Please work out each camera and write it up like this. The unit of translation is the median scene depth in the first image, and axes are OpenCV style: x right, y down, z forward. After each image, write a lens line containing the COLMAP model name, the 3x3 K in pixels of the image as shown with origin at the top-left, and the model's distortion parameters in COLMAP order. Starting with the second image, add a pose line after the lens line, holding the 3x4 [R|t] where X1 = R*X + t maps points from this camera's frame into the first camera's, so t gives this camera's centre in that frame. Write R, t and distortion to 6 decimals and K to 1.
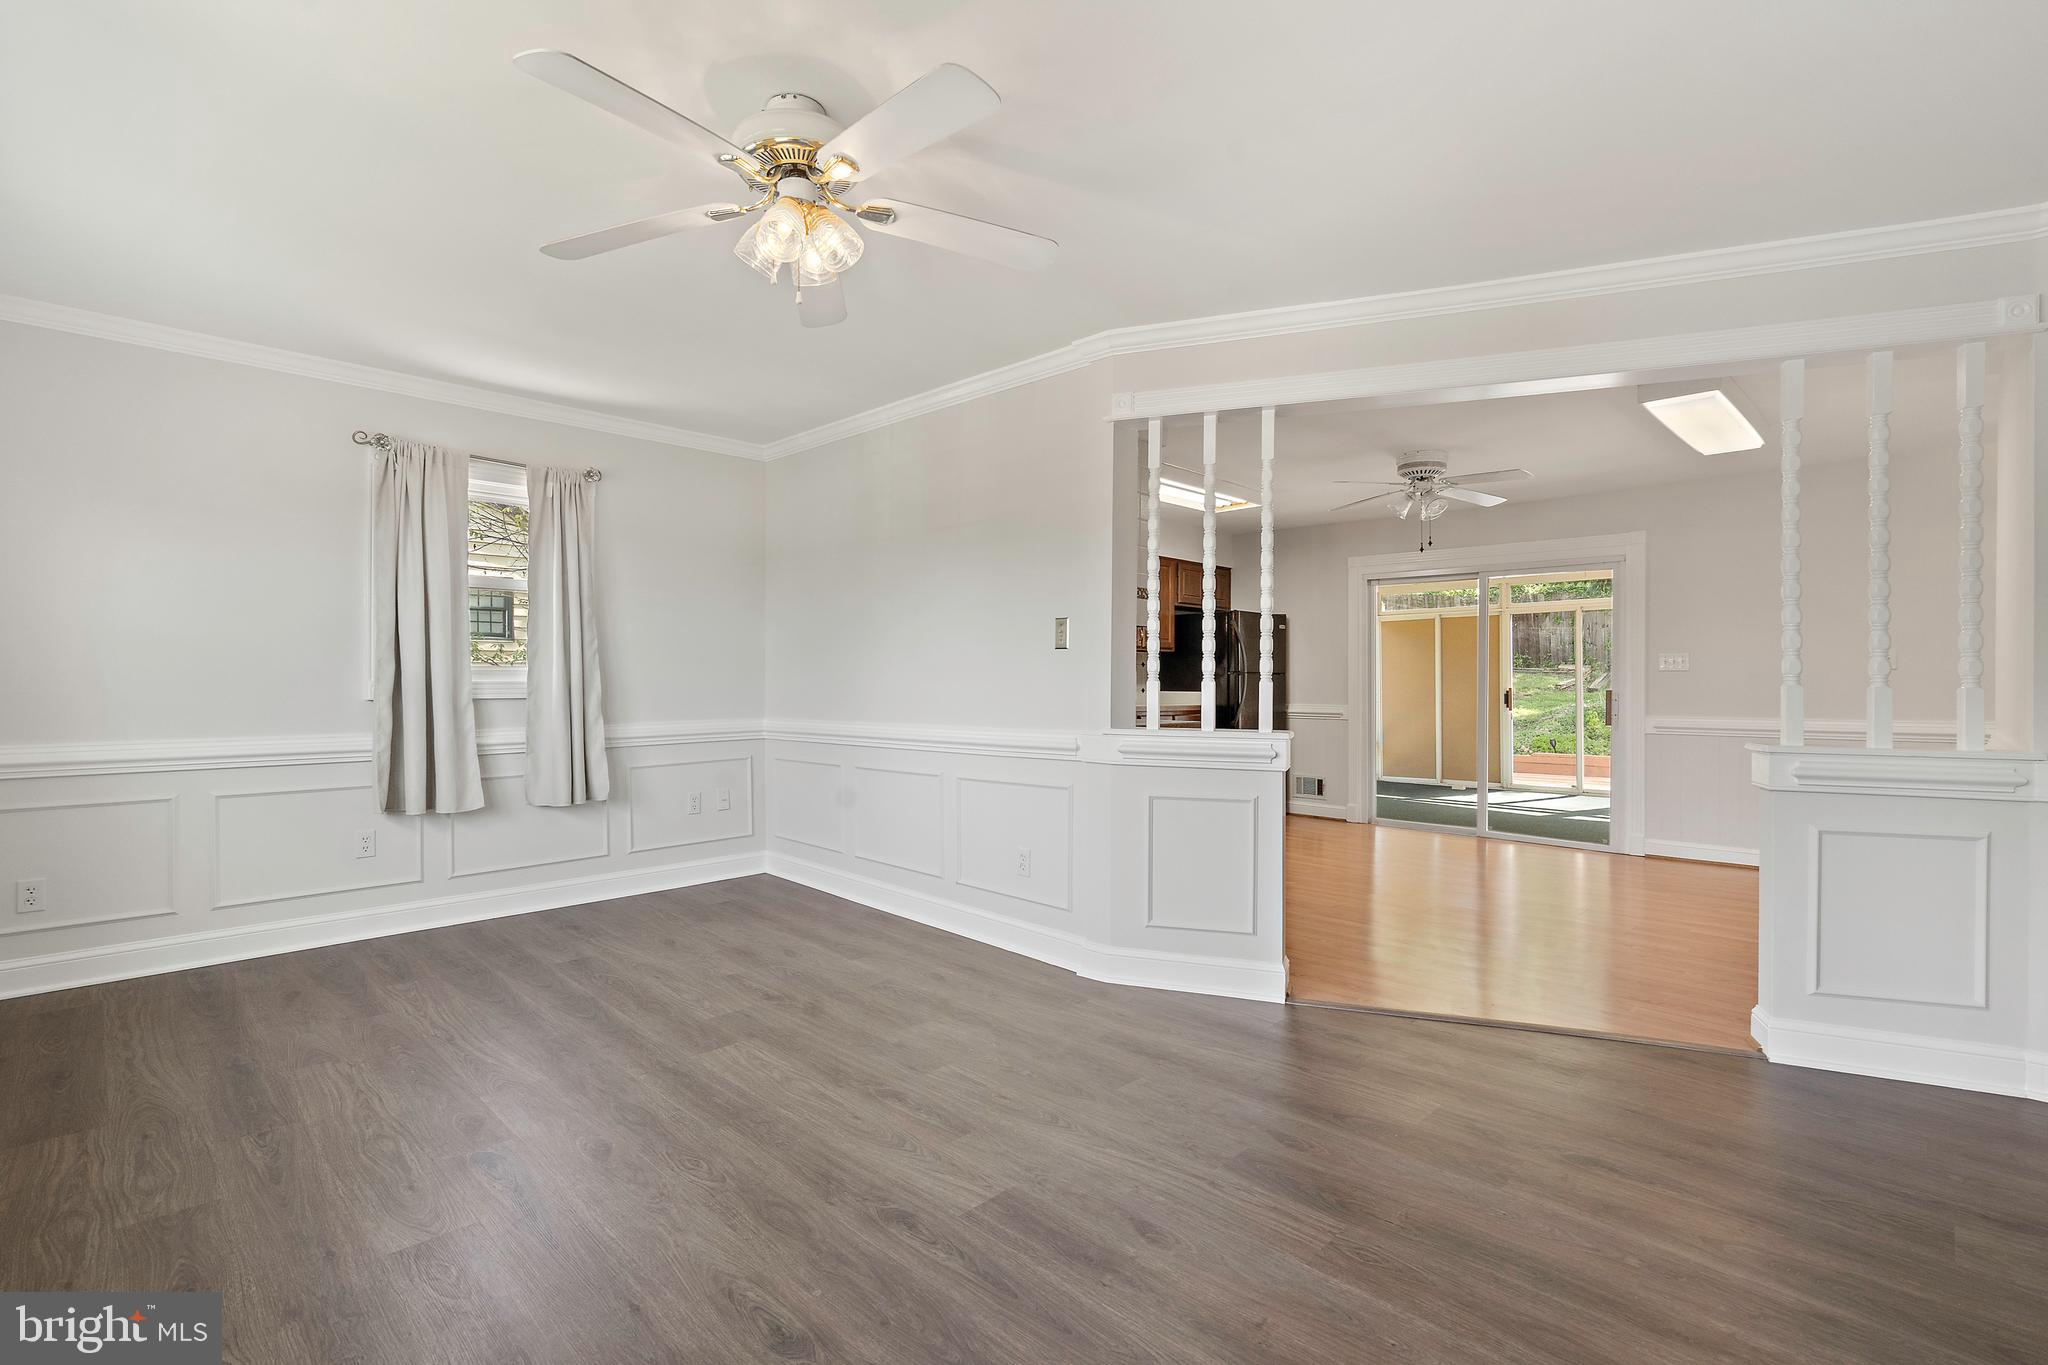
lens RADIAL K [[931.2, 0, 1014.2], [0, 931.2, 682.9], [0, 0, 1]] dist [0.000350, 0.000313]
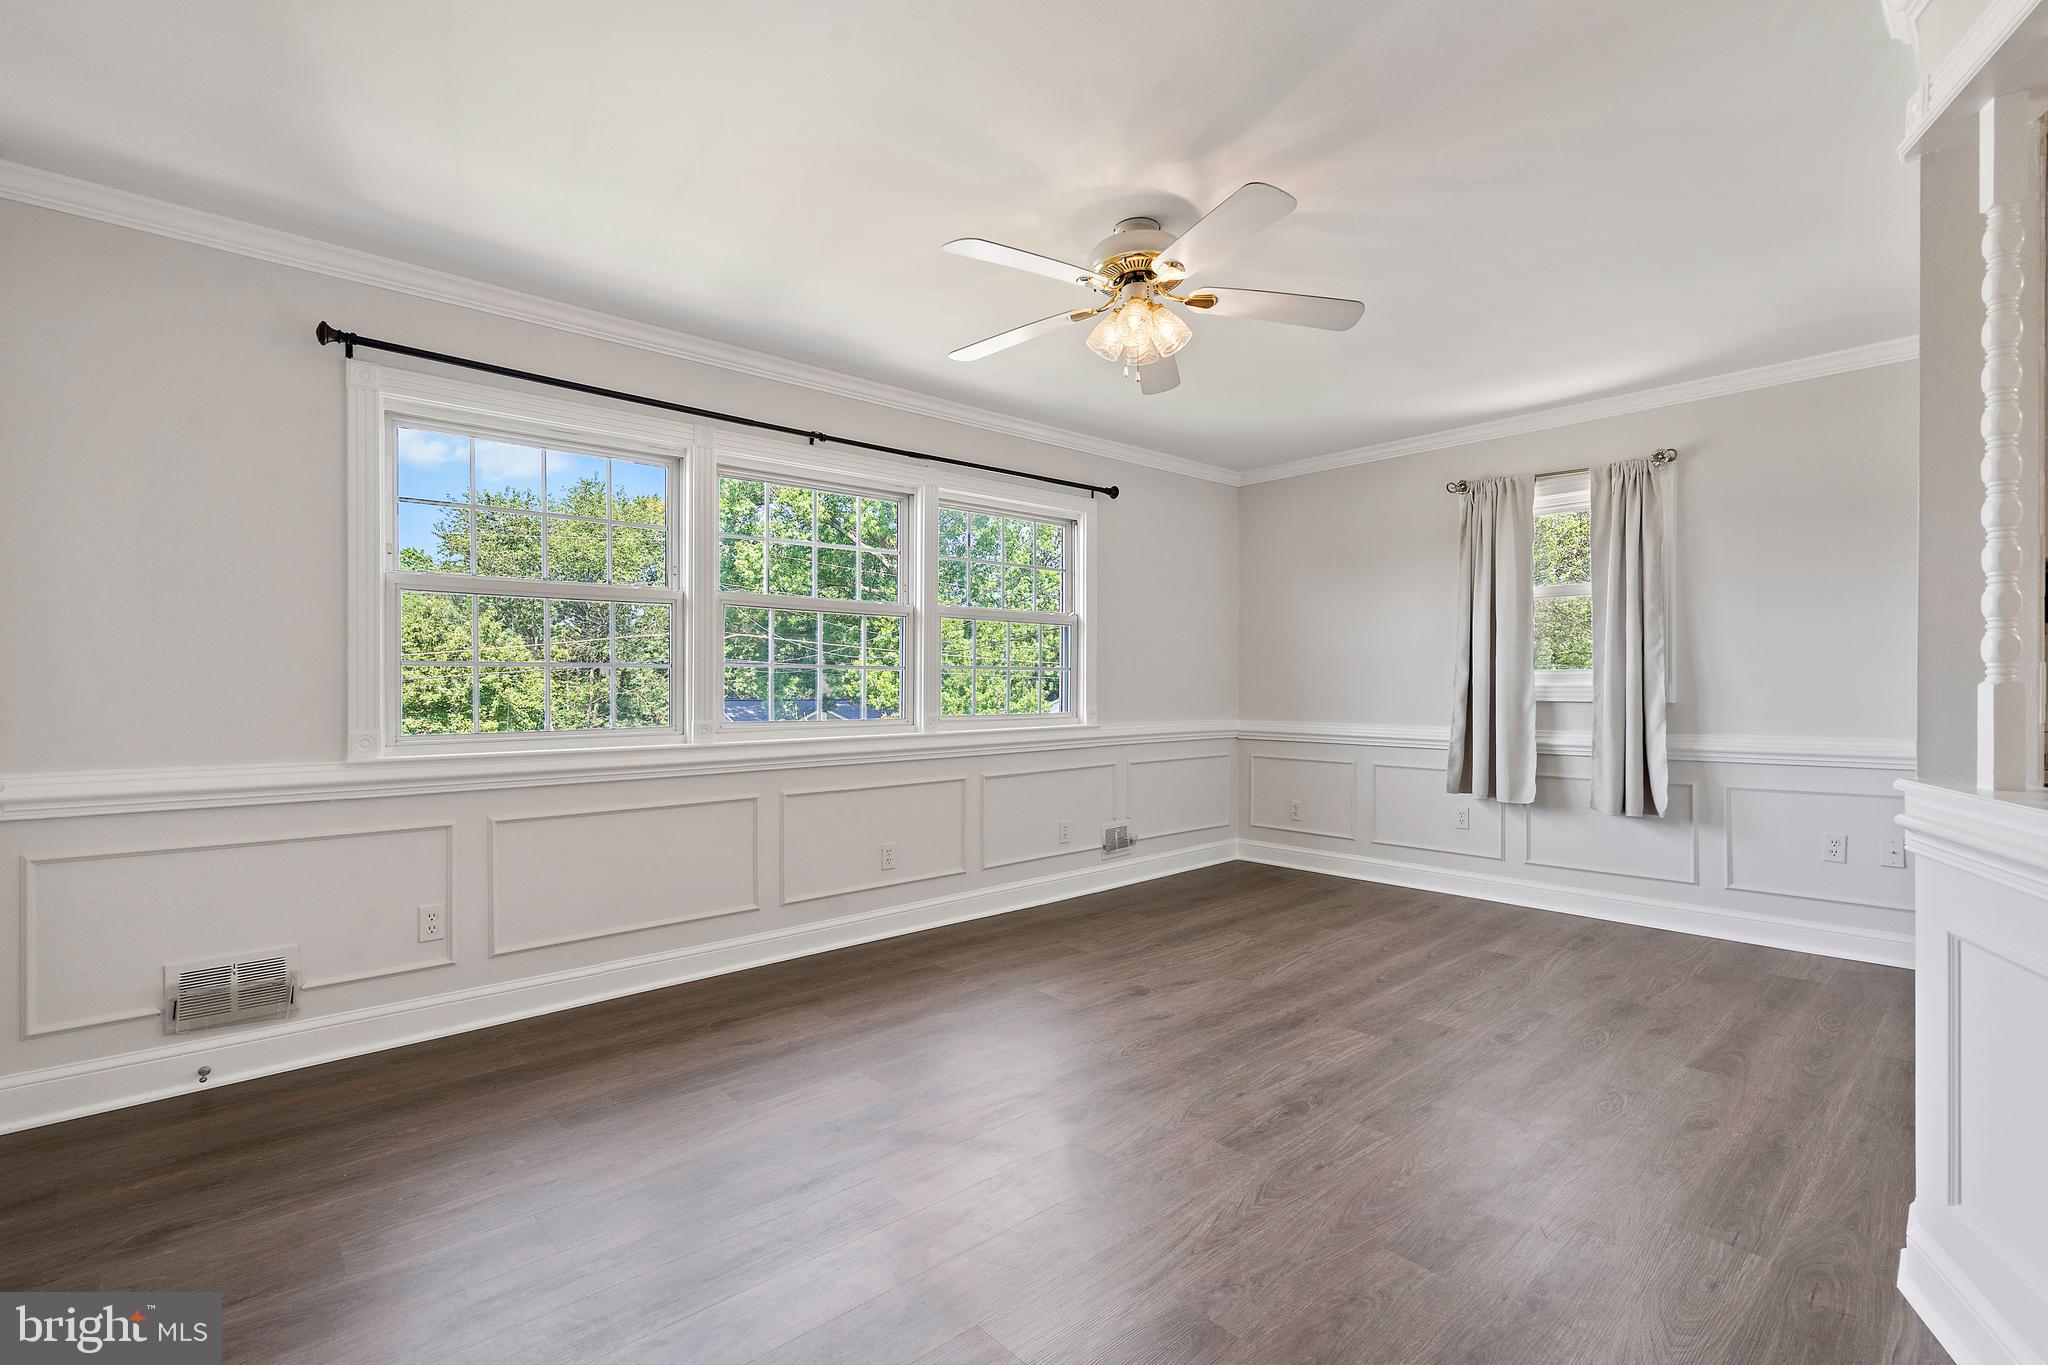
lens RADIAL K [[931.2, 0, 1014.2], [0, 931.2, 682.9], [0, 0, 1]] dist [0.000350, 0.000313]
pose [[-0.055962, 0.000108, -0.998433, 0.536040], [0.001592, 0.999999, 0.000019, -0.005114], [0.998432, -0.001589, -0.055962, 0.465814]]
